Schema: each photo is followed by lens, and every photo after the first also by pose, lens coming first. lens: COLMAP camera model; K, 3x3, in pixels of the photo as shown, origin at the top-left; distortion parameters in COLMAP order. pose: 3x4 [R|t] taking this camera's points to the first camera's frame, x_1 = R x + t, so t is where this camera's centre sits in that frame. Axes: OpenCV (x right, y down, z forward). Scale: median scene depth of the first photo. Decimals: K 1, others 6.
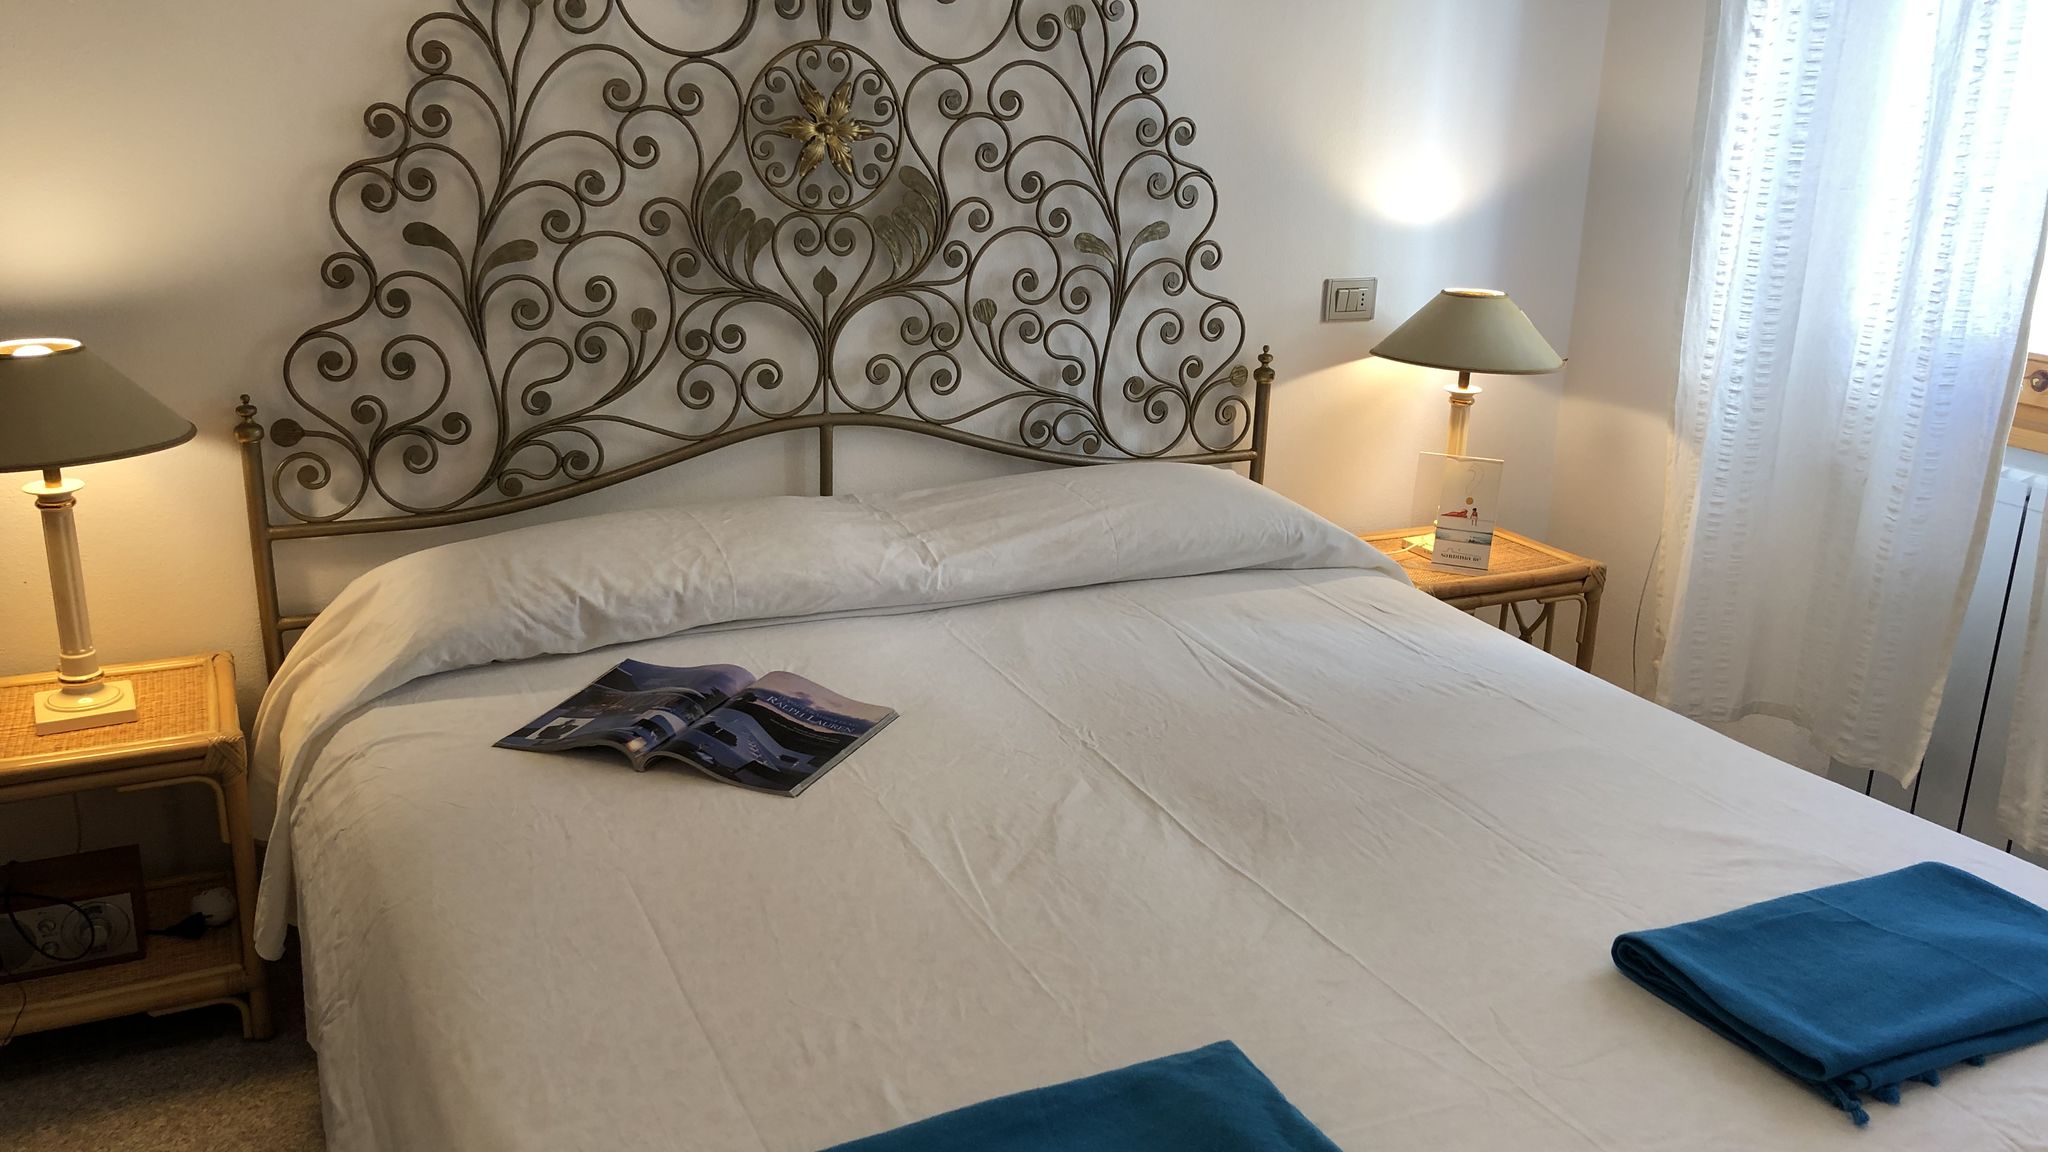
lens RADIAL K [[1651.6, 0, 1017.5], [0, 1651.6, 571.6], [0, 0, 1]] dist [0.036576, -0.038900]
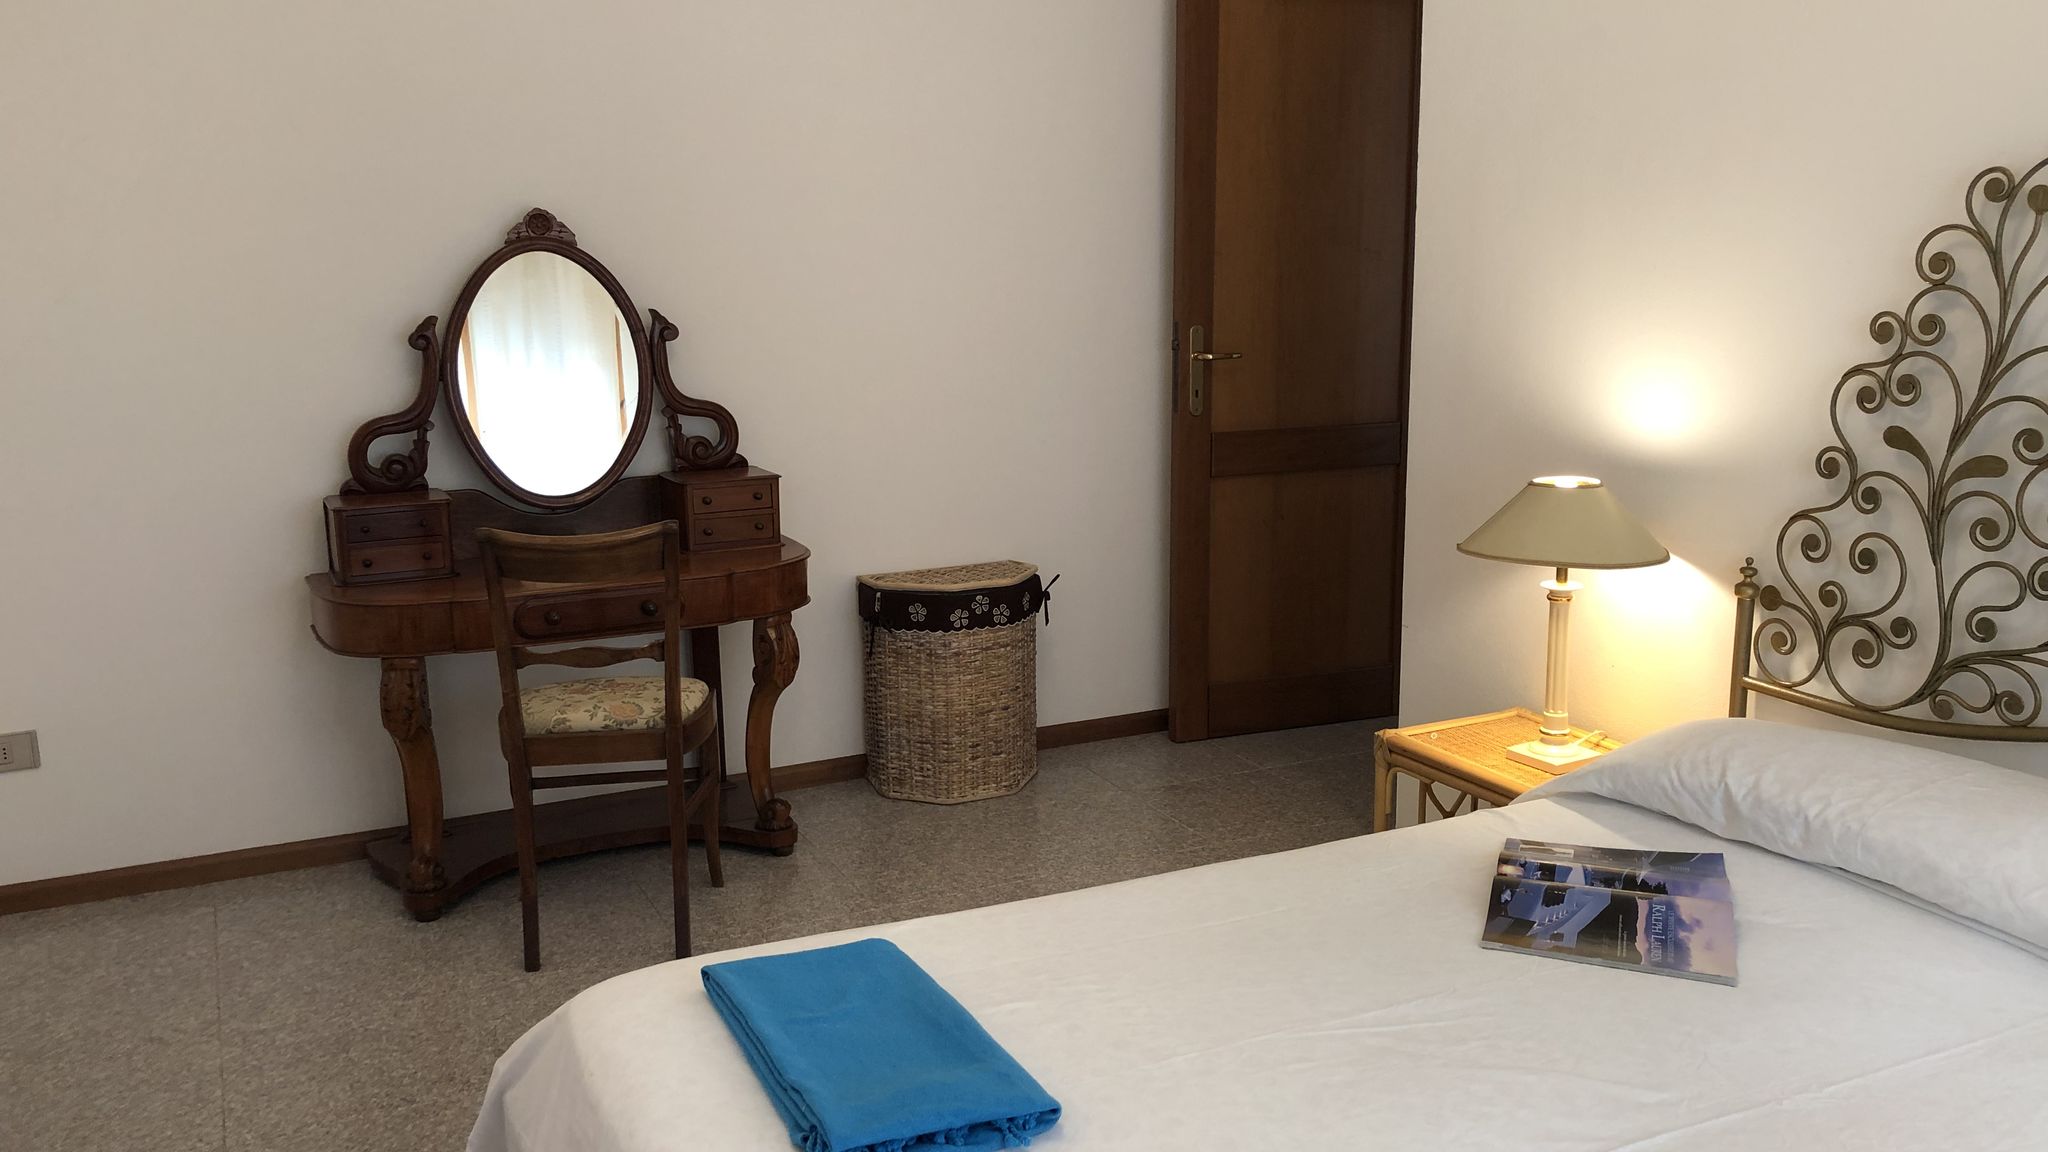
lens RADIAL K [[1695.4, 0, 1017.0], [0, 1695.4, 571.3], [0, 0, 1]] dist [0.039506, -0.011118]
pose [[-0.001599, 0.161406, -0.986887, 0.647138], [-0.291156, 0.944056, 0.154873, -0.123192], [0.956674, 0.287586, 0.045485, 0.432033]]
